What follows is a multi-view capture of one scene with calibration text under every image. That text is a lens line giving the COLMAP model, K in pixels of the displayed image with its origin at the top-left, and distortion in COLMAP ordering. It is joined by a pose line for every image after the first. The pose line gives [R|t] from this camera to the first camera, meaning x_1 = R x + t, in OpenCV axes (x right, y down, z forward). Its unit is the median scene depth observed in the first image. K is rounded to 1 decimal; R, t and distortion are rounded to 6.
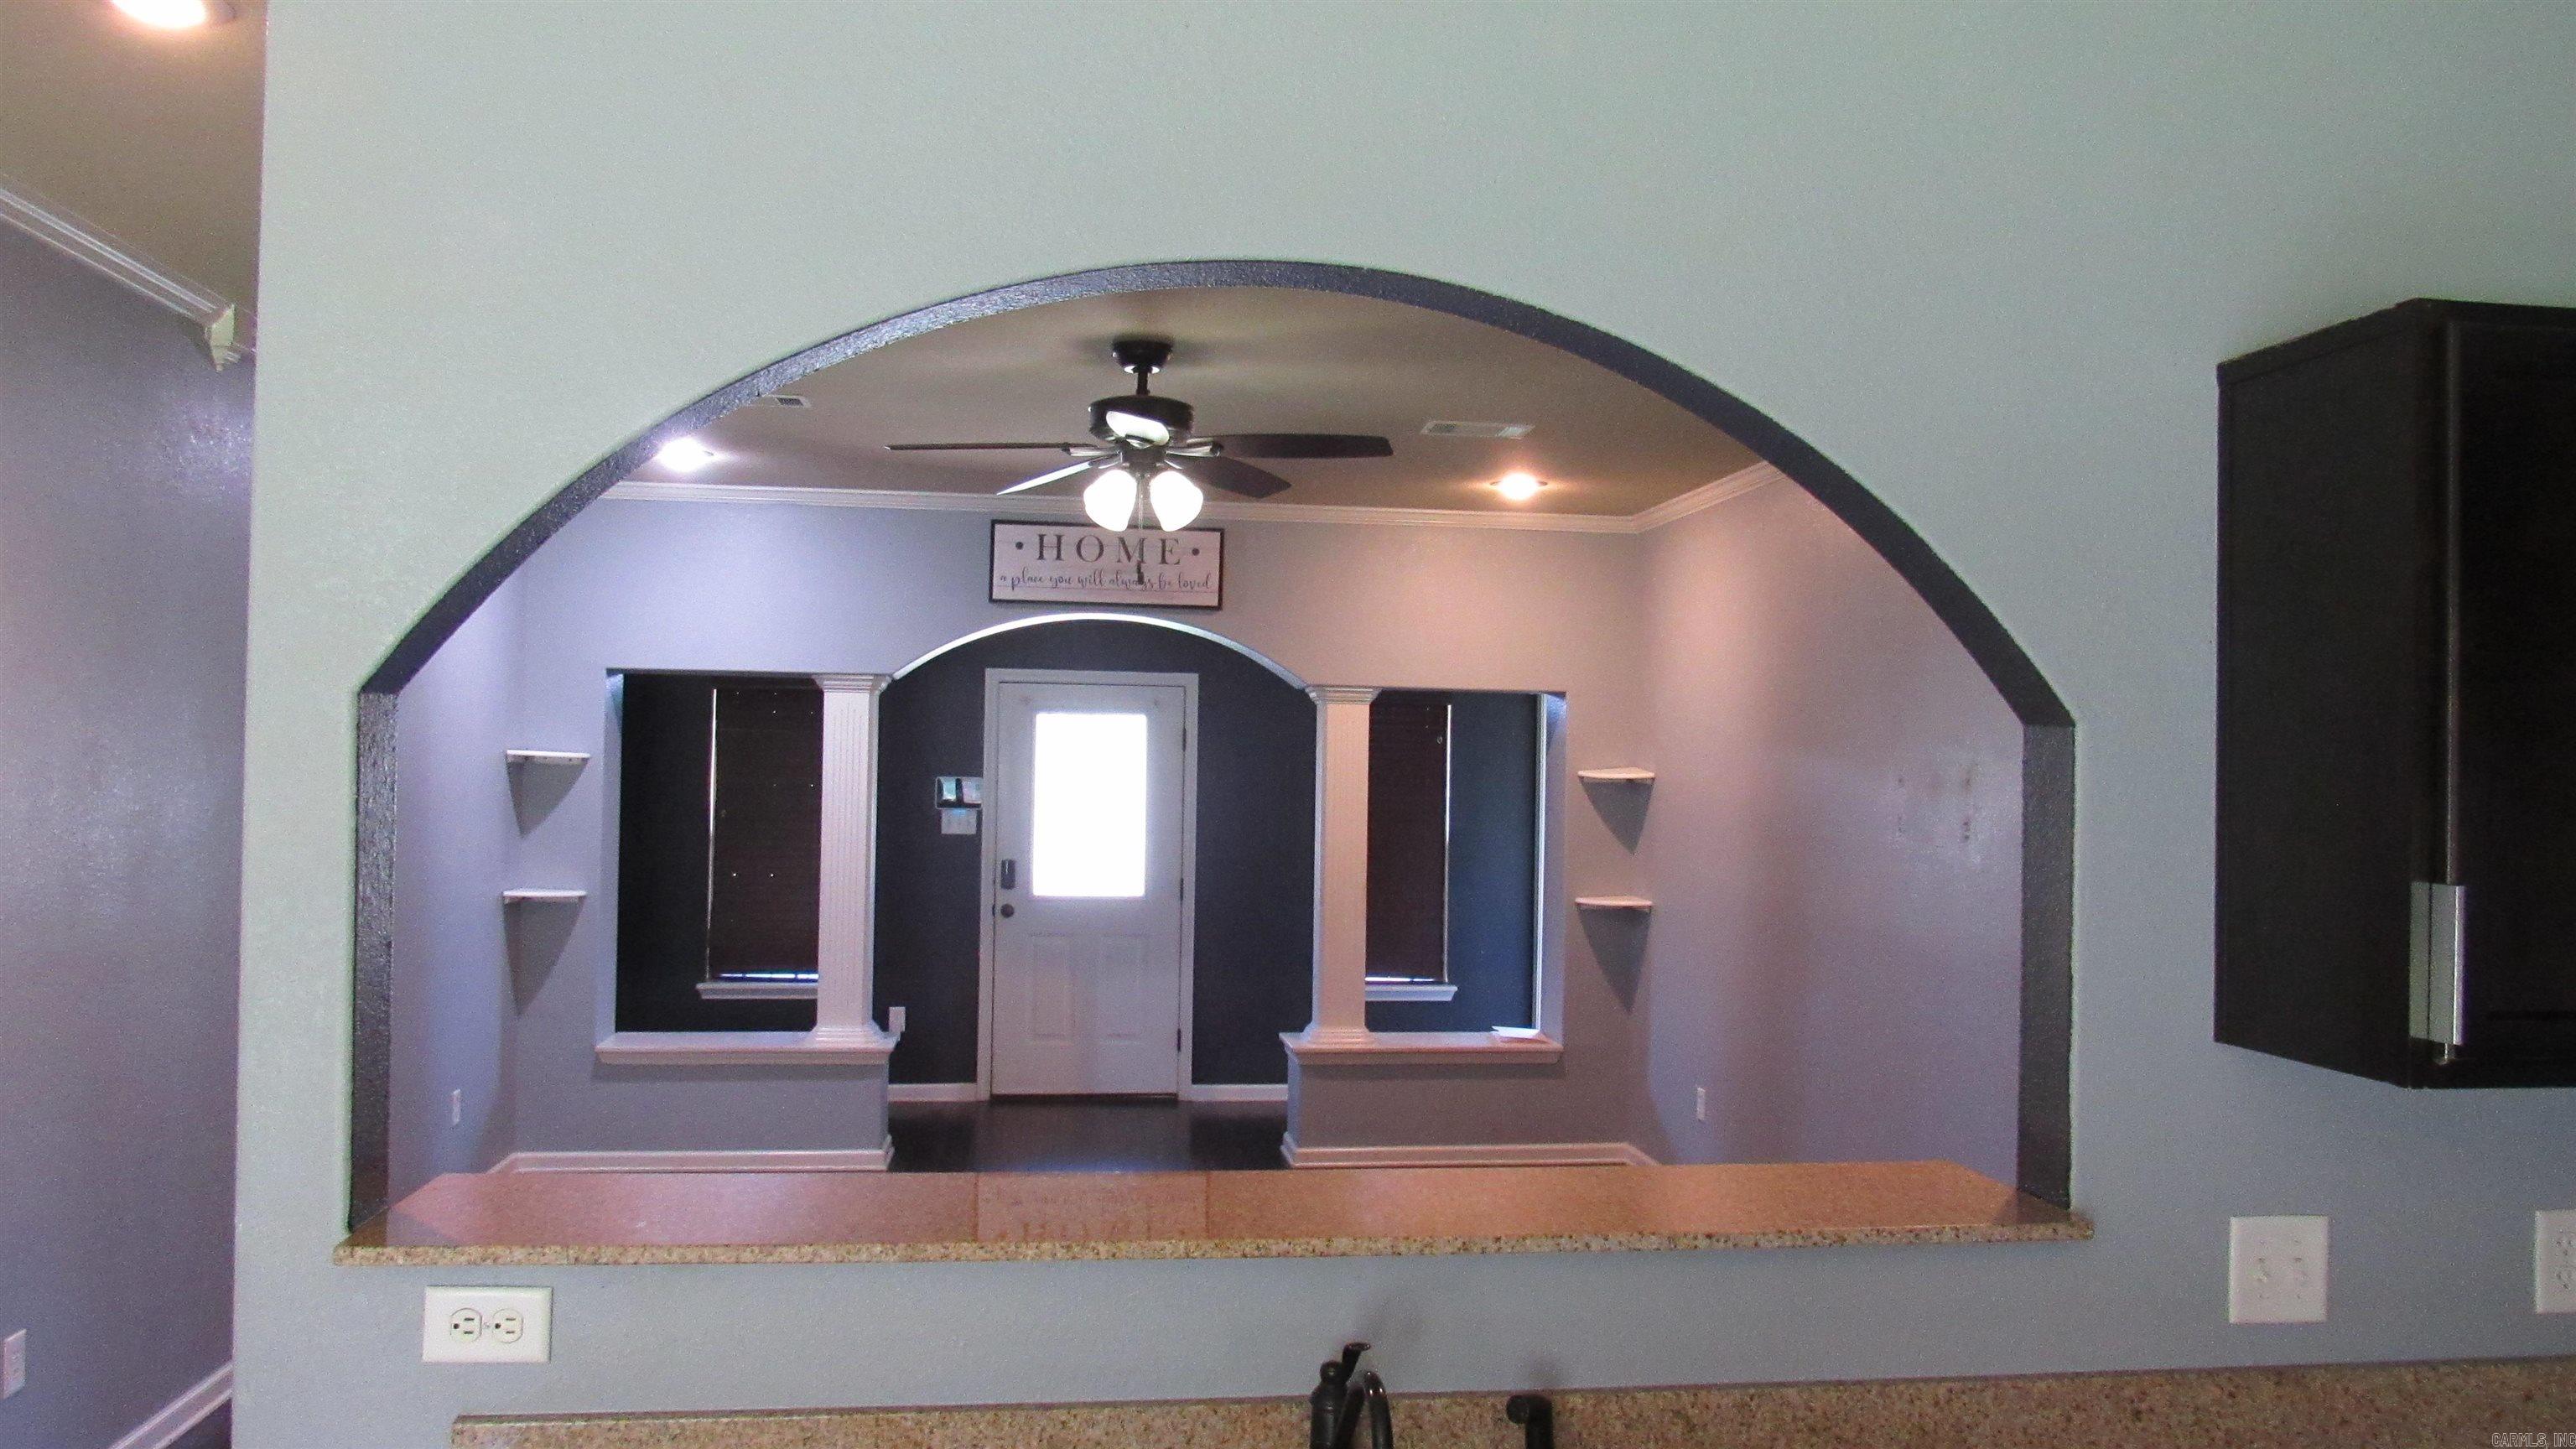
lens RADIAL K [[1825.7, 0, 1286.5], [0, 1825.7, 726.2], [0, 0, 1]] dist [-0.039108, 0.015382]
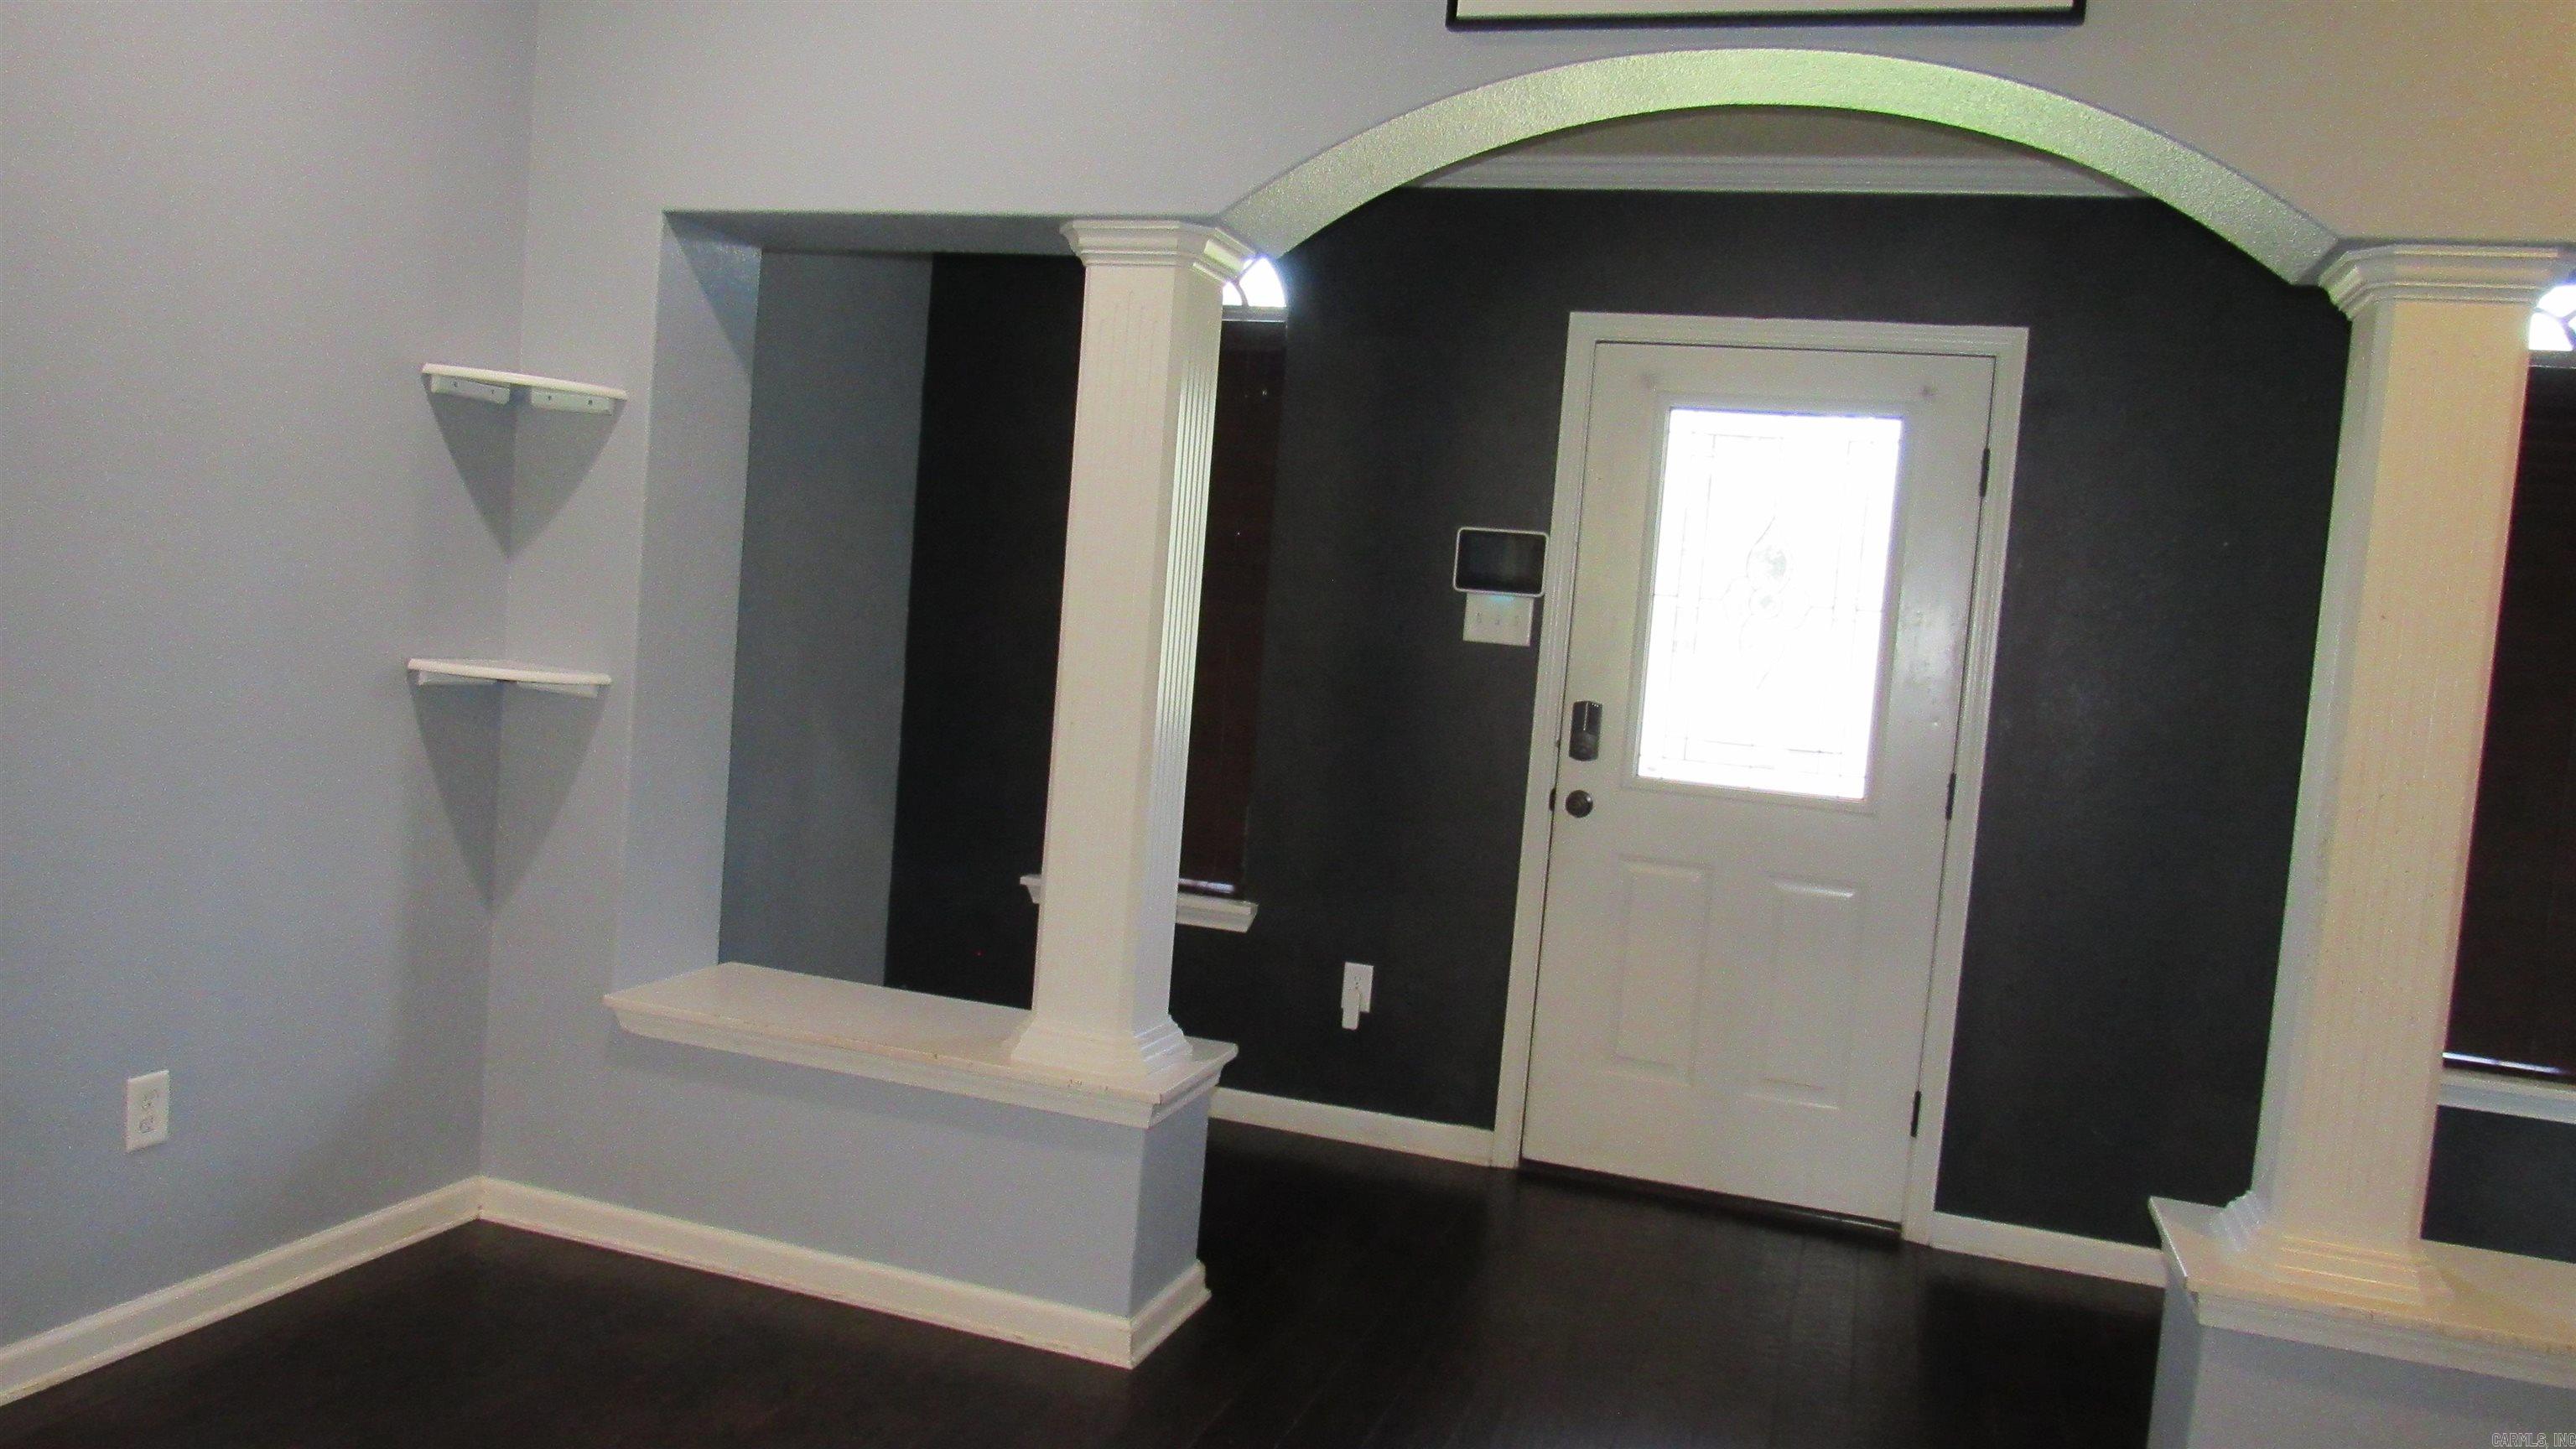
lens RADIAL K [[1825.7, 0, 1292.4], [0, 1825.7, 729.0], [0, 0, 1]] dist [-0.039108, 0.015382]
pose [[0.895898, 0.085195, -0.436014, -0.008806], [-0.054524, 0.995106, 0.082406, 0.052330], [0.440901, -0.050054, 0.896159, 0.614134]]
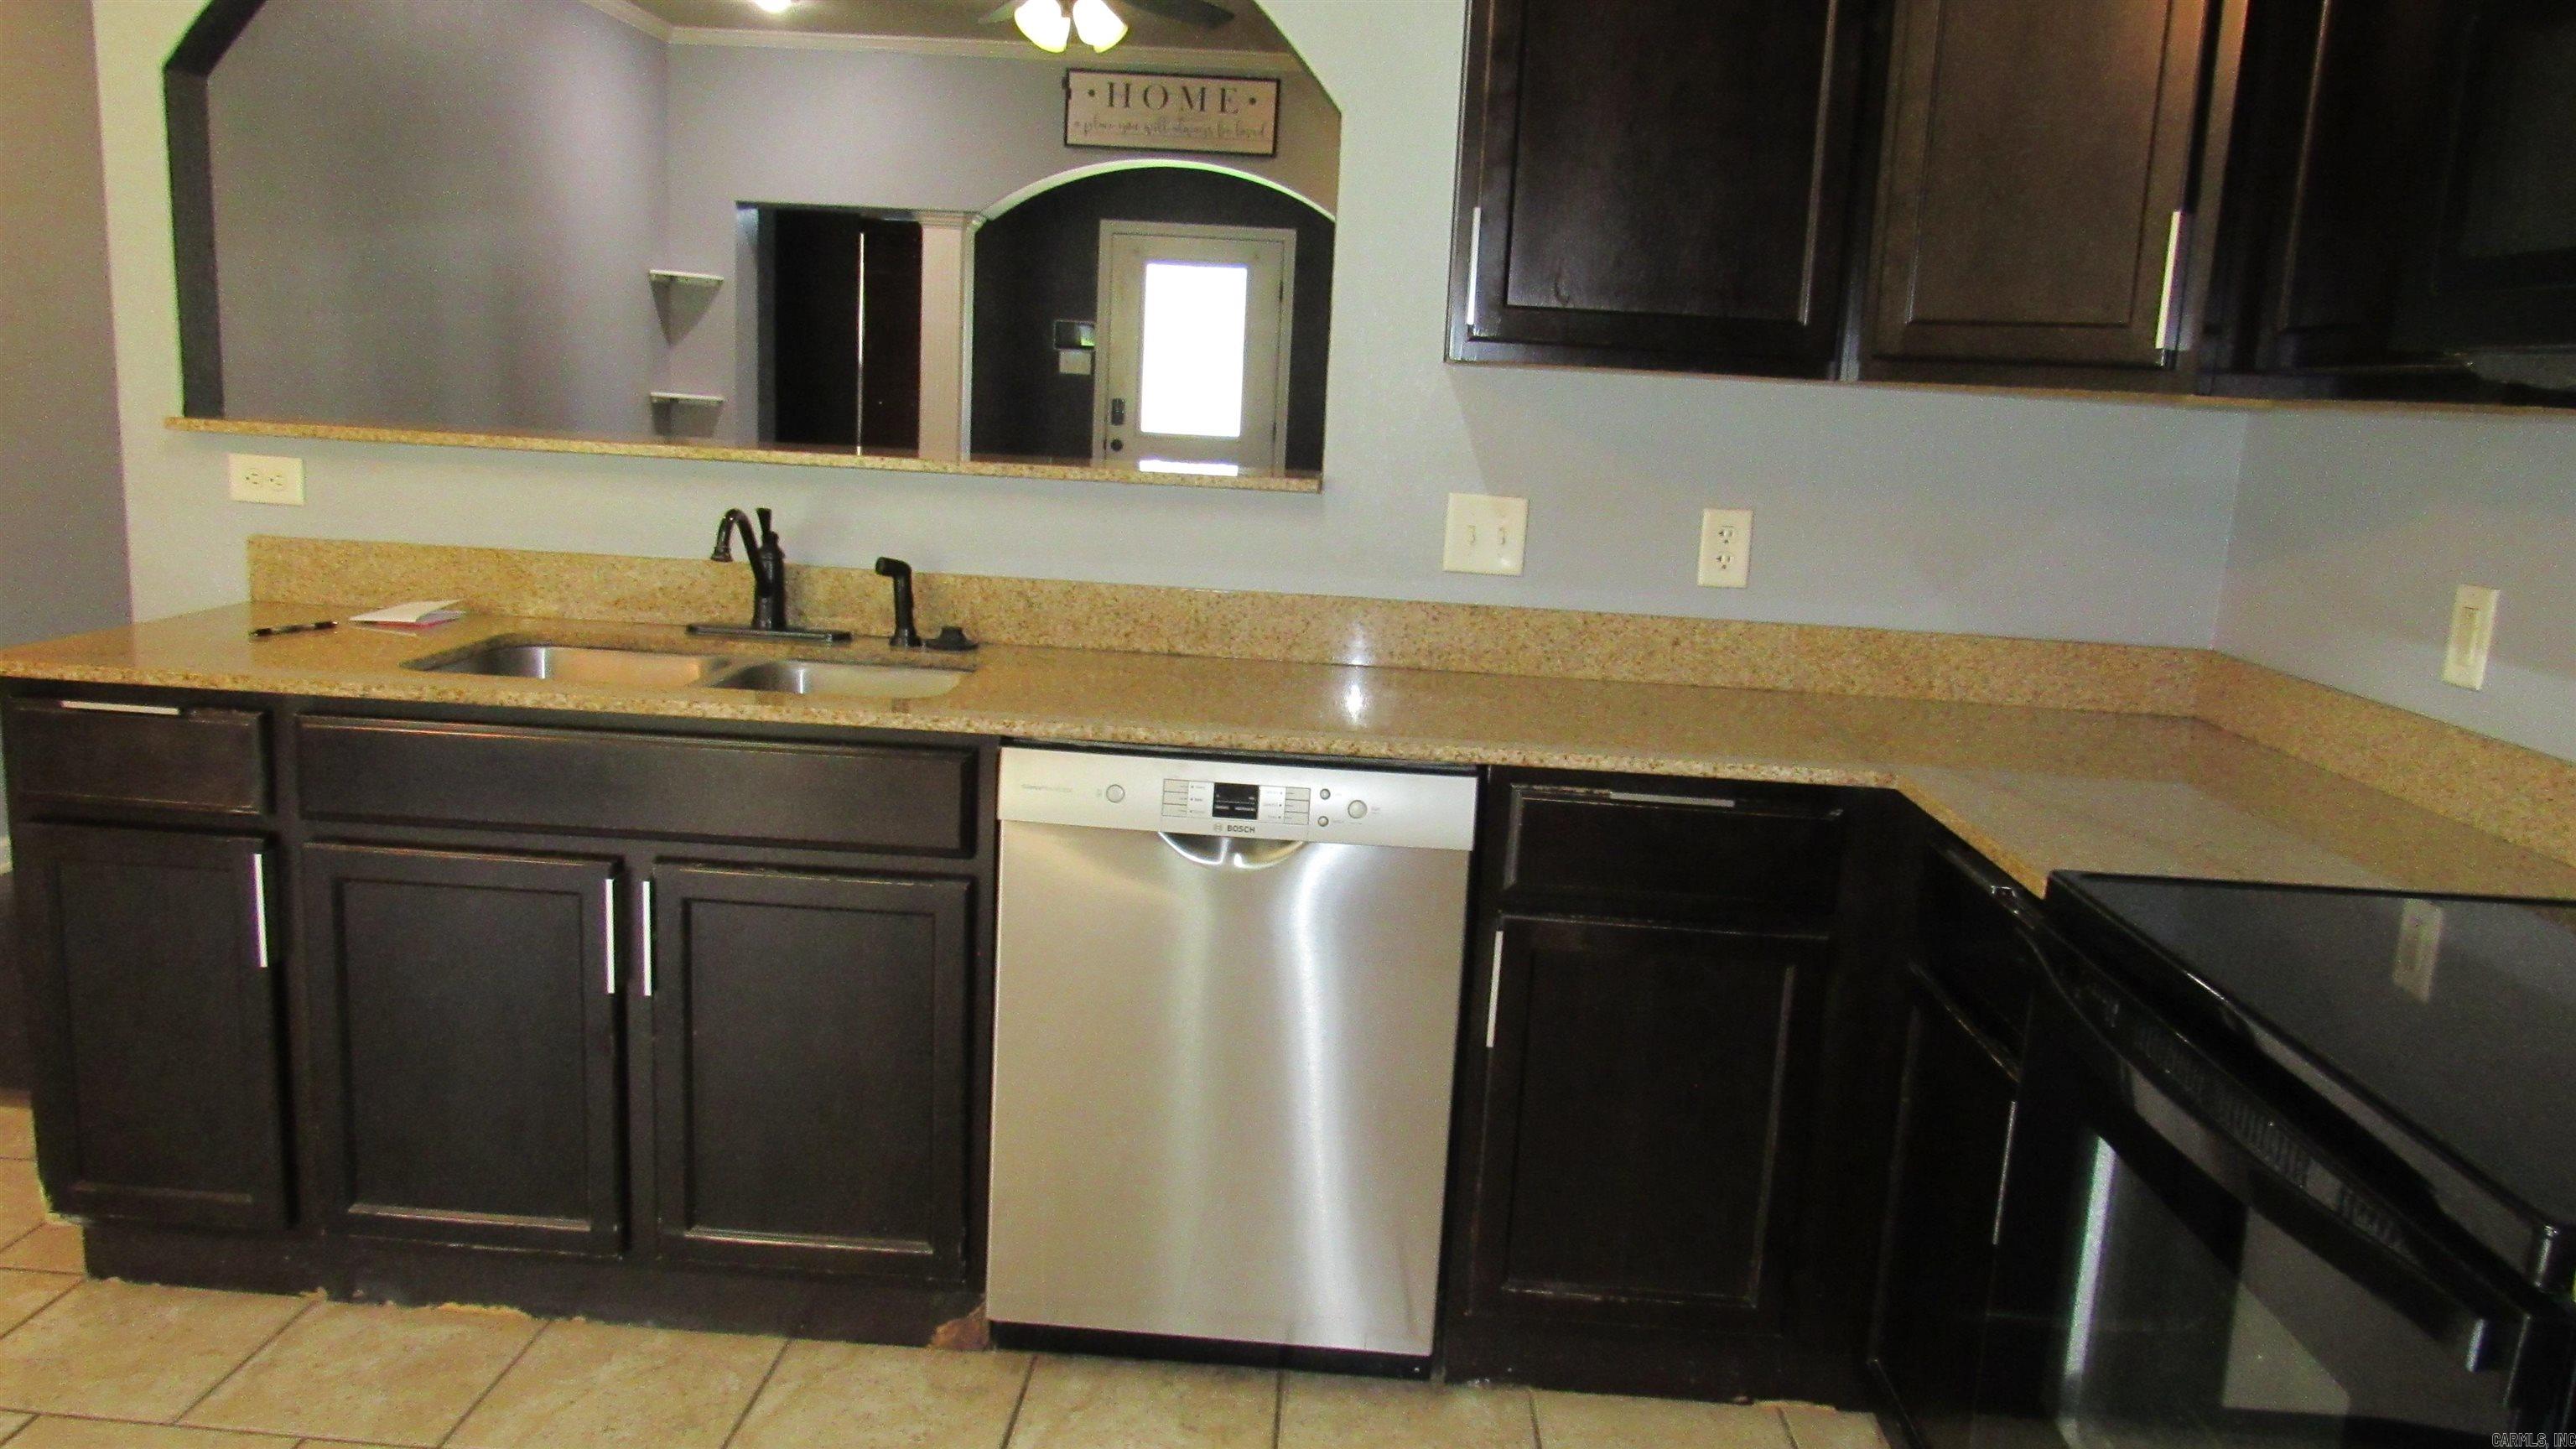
lens RADIAL K [[1825.7, 0, 1295.3], [0, 1825.7, 716.8], [0, 0, 1]] dist [-0.039108, 0.015382]
pose [[0.984370, 0.064340, -0.163938, 0.173981], [-0.030665, 0.979274, 0.200204, 0.044706], [0.173421, -0.192048, 0.965941, -0.102204]]
